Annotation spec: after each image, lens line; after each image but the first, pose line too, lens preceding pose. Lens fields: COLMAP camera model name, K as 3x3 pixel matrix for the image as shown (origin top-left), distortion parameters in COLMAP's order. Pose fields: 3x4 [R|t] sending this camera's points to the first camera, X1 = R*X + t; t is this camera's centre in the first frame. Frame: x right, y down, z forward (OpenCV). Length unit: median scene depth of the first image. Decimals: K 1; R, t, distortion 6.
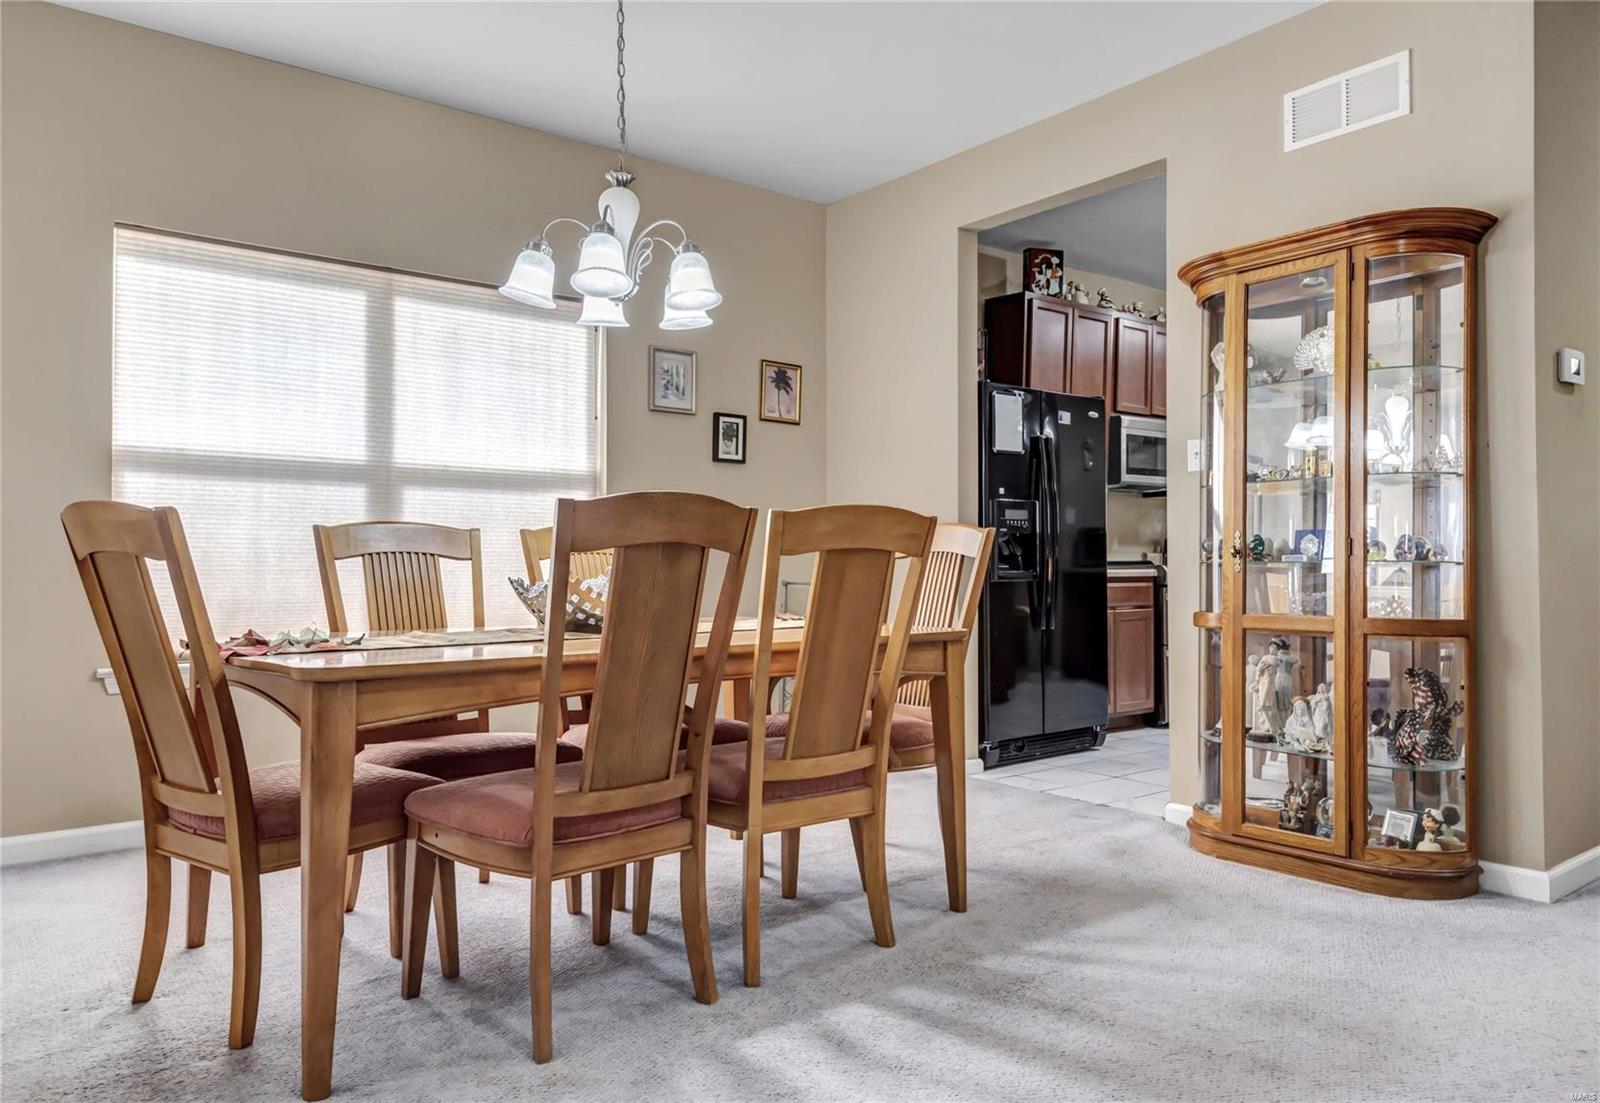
lens RADIAL K [[1100.3, 0, 800.0], [0, 1100.3, 551.5], [0, 0, 1]] dist [0.000990, -0.000648]
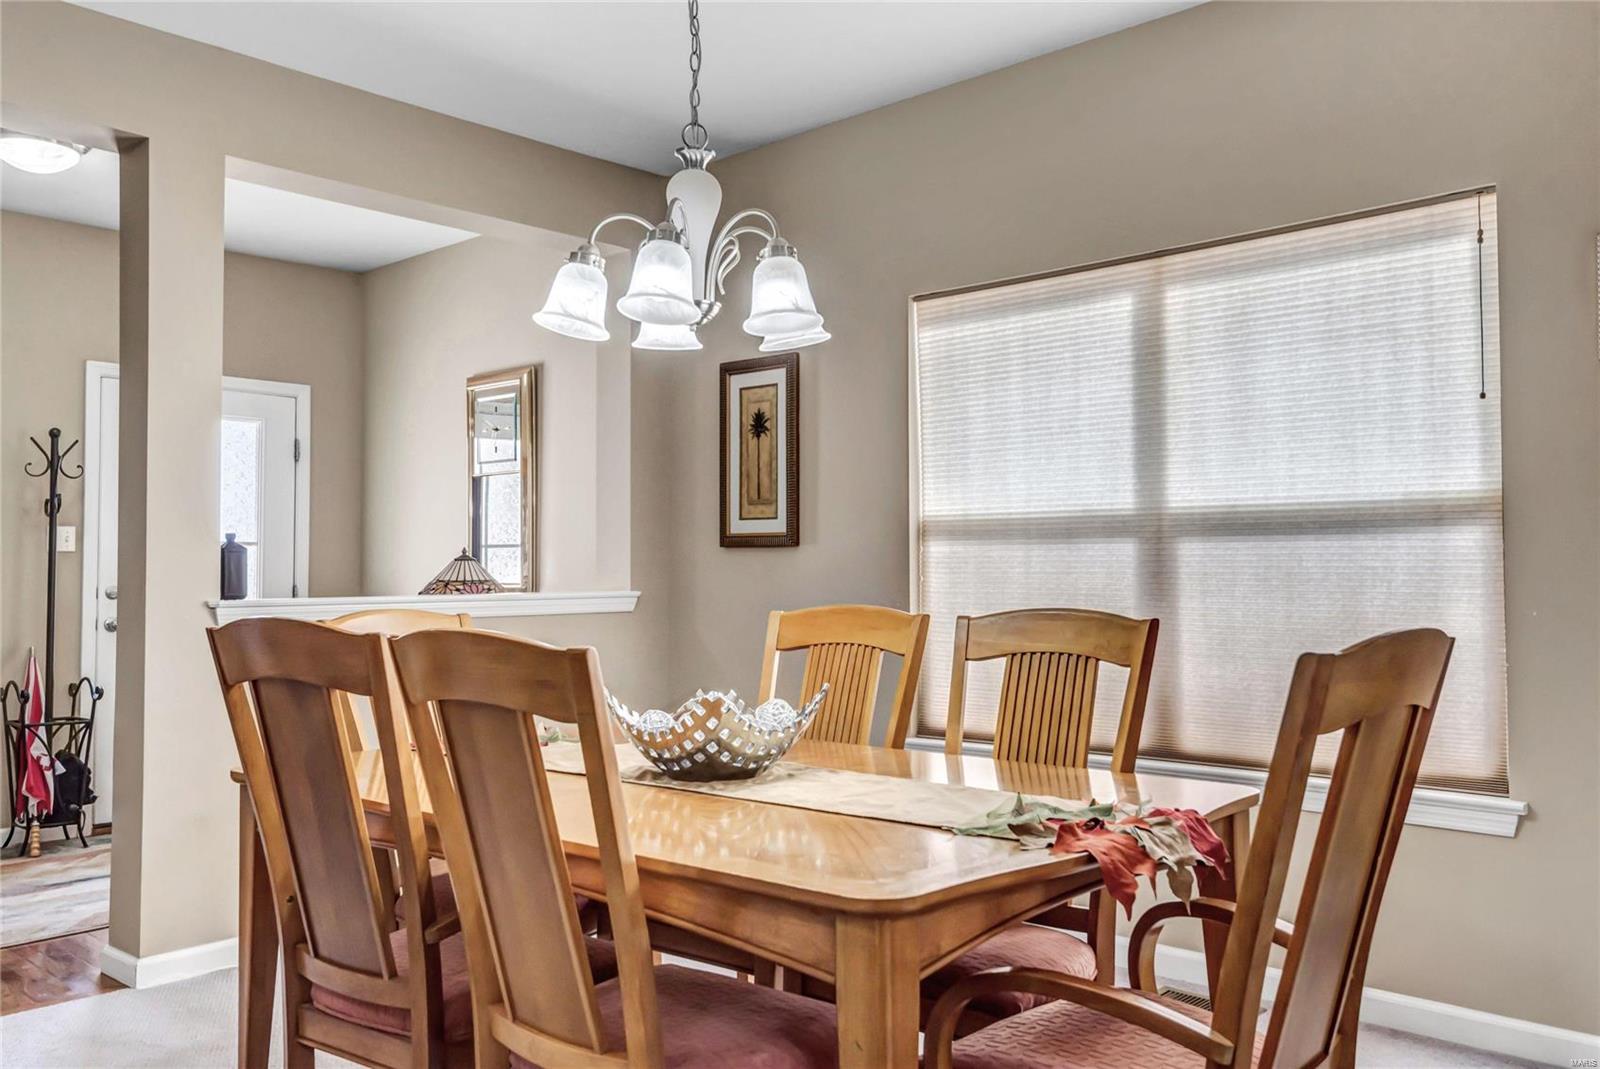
lens RADIAL K [[1274.4, 0, 793.1], [0, 1274.4, 531.2], [0, 0, 1]] dist [0.059115, -0.062207]
pose [[0.177251, -0.038729, -0.983403, 0.451804], [0.015298, 0.999213, -0.036594, -0.037426], [0.984047, -0.008558, 0.177704, 0.605192]]
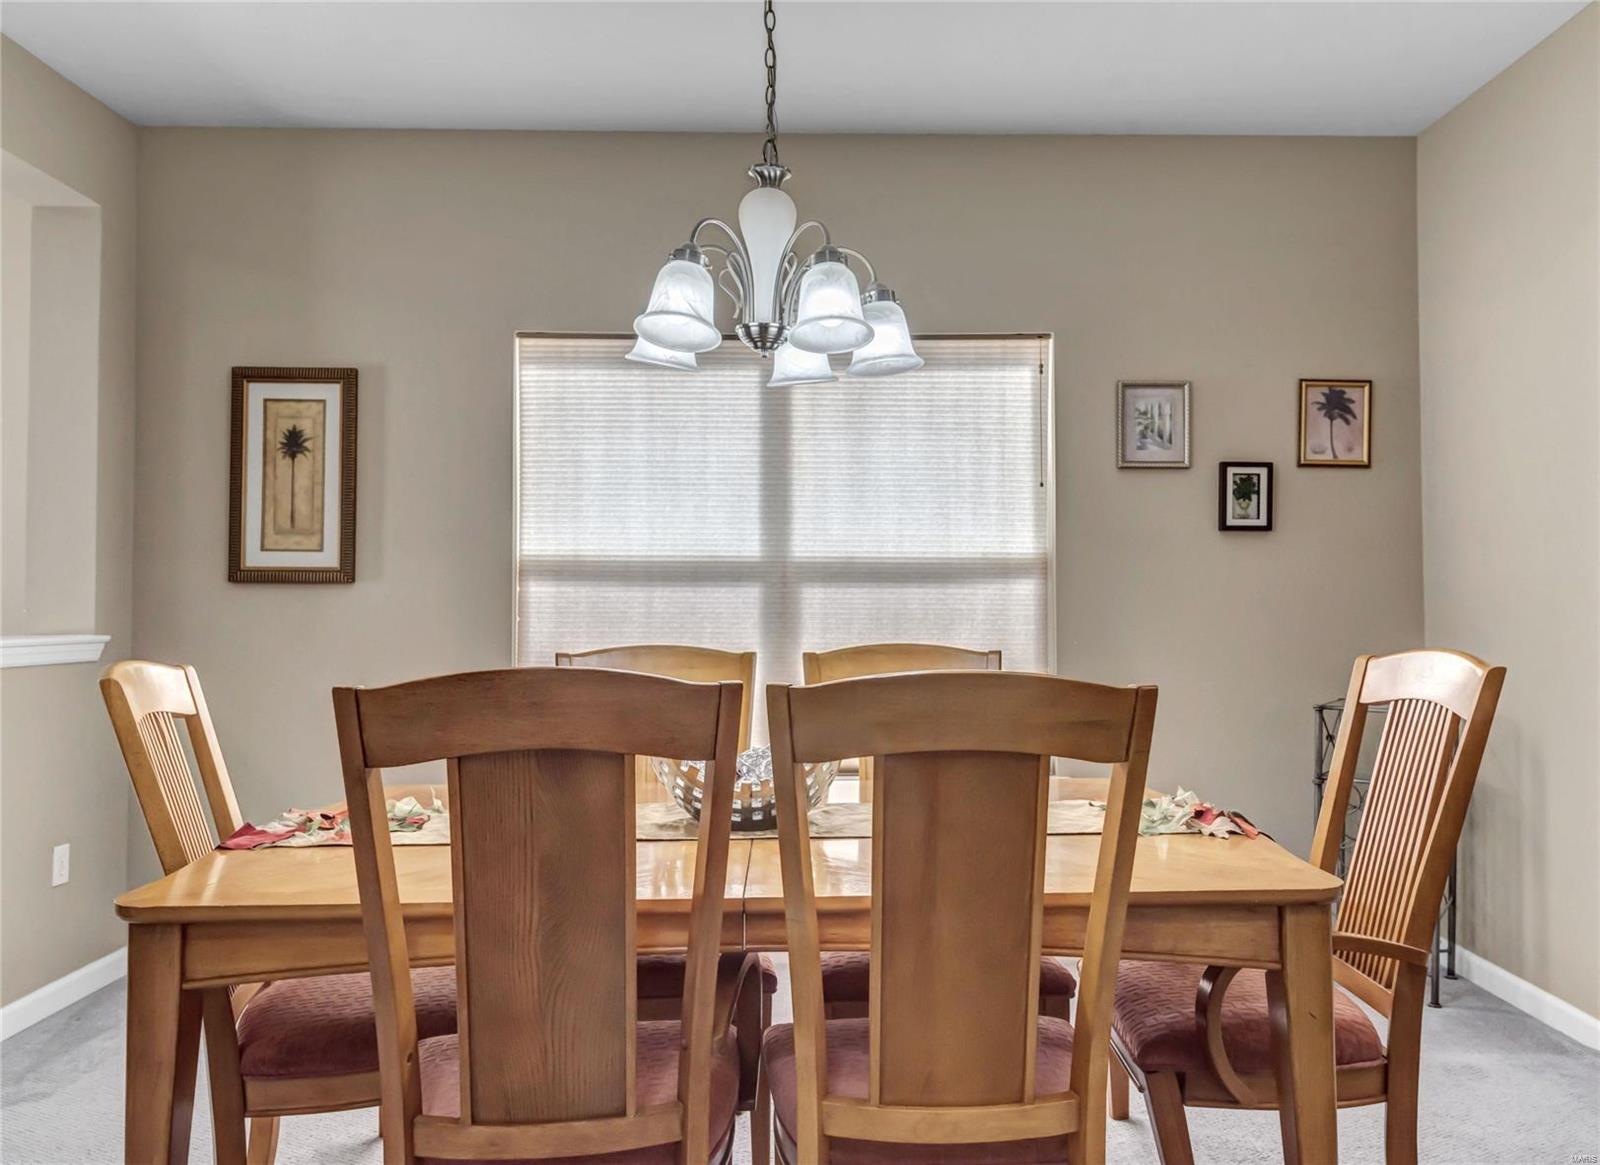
lens RADIAL K [[1165.0, 0, 800.0], [0, 1165.0, 582.5], [0, 0, 1]] dist [0.020313, 0.001106]
pose [[0.802909, -0.021385, -0.595718, 0.187912], [0.010977, 0.999717, -0.021091, -0.041927], [0.596000, 0.010395, 0.802917, 0.270795]]
